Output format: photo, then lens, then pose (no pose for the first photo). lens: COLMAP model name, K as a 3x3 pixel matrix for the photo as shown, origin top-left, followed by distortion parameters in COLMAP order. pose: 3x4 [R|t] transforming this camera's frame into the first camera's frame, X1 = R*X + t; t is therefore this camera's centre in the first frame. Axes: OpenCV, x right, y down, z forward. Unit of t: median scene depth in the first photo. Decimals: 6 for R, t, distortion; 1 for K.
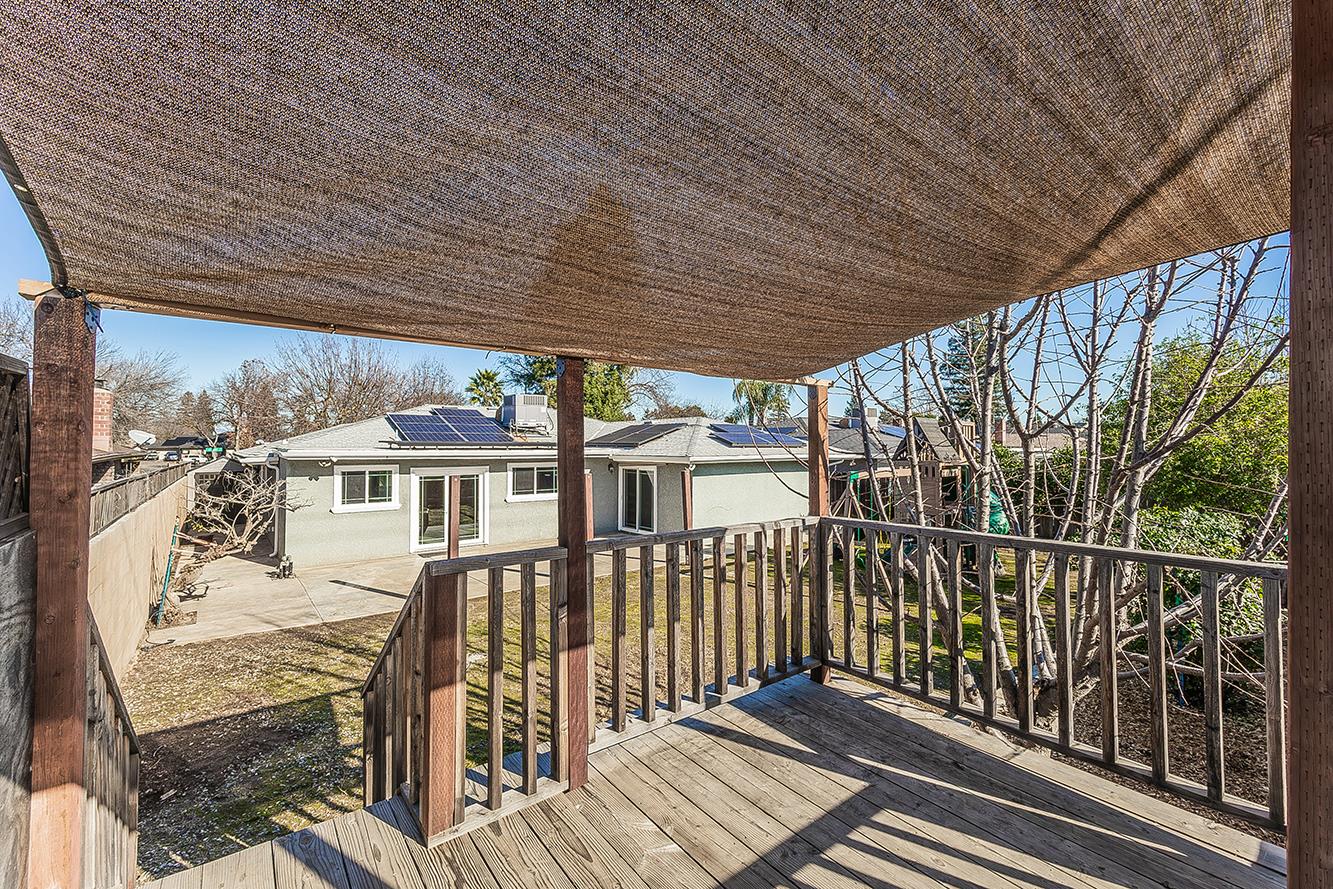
lens RADIAL K [[559.7, 0, 673.8], [0, 559.7, 434.4], [0, 0, 1]] dist [0.003000, -0.000904]
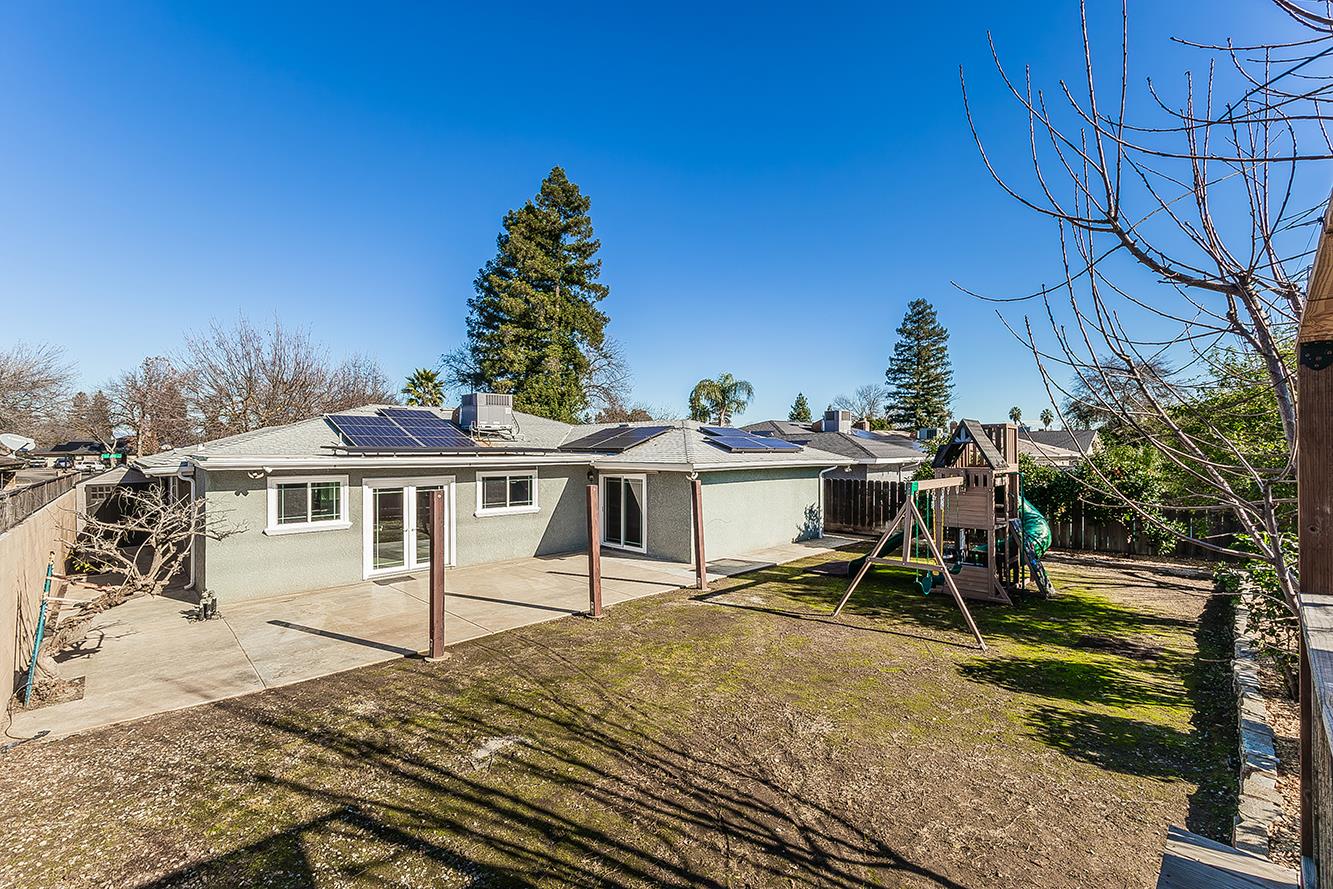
lens RADIAL K [[559.7, 0, 659.7], [0, 559.7, 453.9], [0, 0, 1]] dist [0.003000, -0.000904]
pose [[0.996330, -0.002902, 0.085540, -0.091079], [0.000557, 0.999624, 0.027422, 0.000207], [-0.085588, -0.027274, 0.995957, 0.119201]]
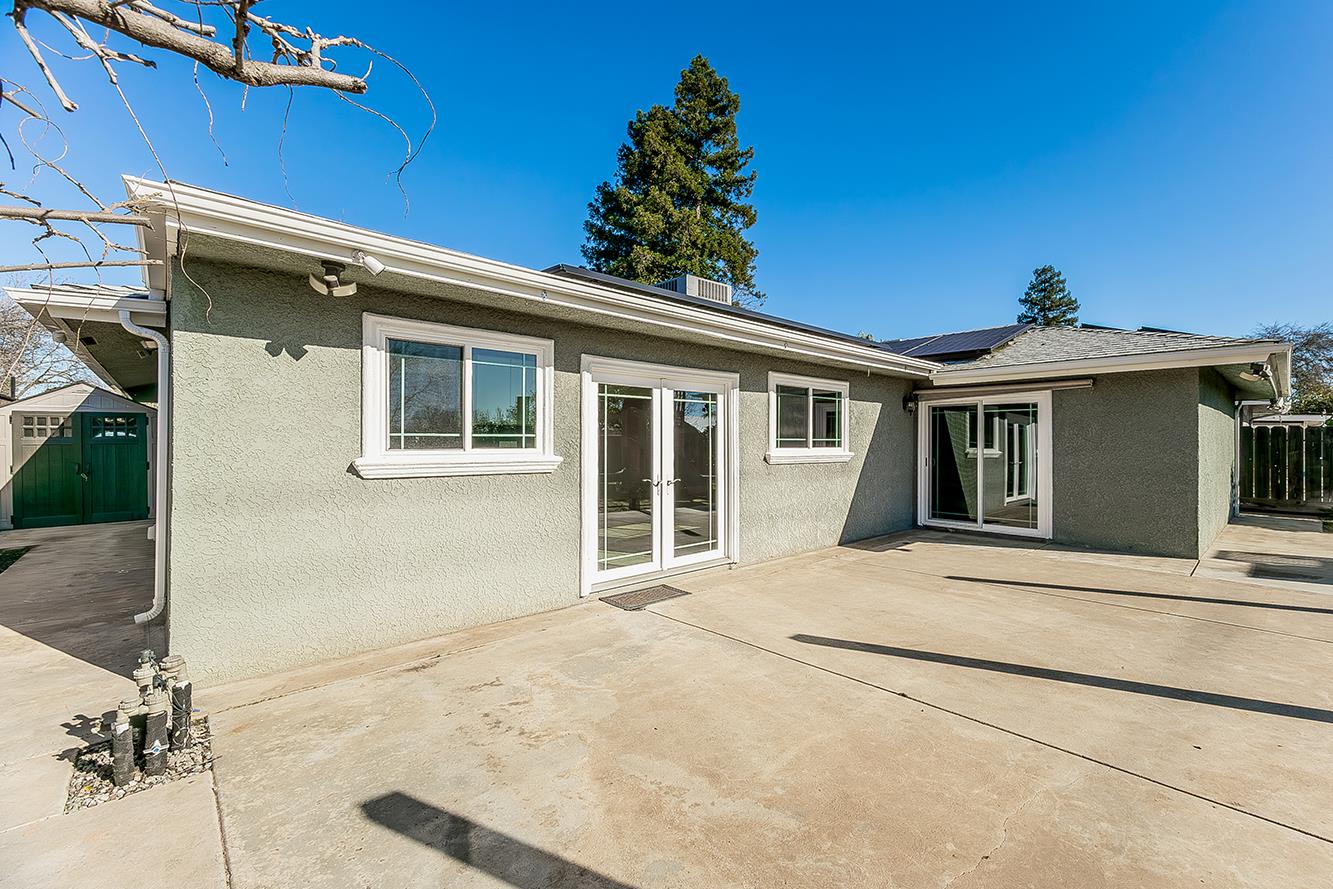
lens RADIAL K [[559.7, 0, 724.9], [0, 559.7, 443.2], [0, 0, 1]] dist [0.003000, -0.000904]
pose [[0.995512, 0.002563, 0.094598, -0.379158], [-0.004983, 0.999666, 0.025356, 0.097035], [-0.094501, -0.025714, 0.995193, 0.587301]]
